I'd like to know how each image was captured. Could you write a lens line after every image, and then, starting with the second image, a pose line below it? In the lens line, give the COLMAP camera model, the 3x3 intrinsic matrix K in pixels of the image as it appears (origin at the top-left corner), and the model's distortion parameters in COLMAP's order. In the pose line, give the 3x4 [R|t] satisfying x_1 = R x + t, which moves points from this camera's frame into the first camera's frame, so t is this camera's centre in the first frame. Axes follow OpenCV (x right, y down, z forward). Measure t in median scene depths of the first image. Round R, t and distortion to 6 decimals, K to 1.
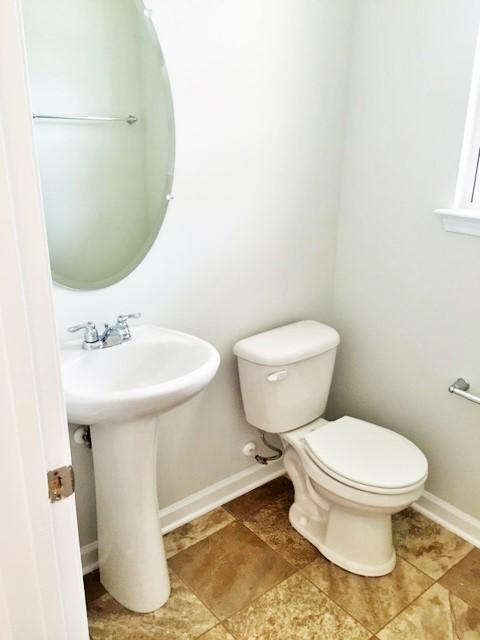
lens RADIAL K [[560.0, 0, 240.0], [0, 560.0, 320.0], [0, 0, 1]] dist [0.085422, -0.119490]
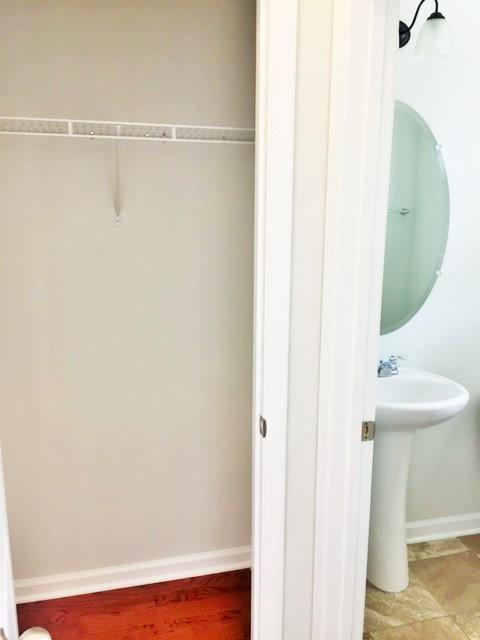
lens RADIAL K [[560.0, 0, 240.0], [0, 560.0, 320.0], [0, 0, 1]] dist [0.085422, -0.119490]
pose [[0.910508, 0.082879, -0.405100, -0.002337], [-0.136446, 0.985052, -0.105146, 0.095116], [0.390330, 0.151011, 0.908206, -0.377068]]
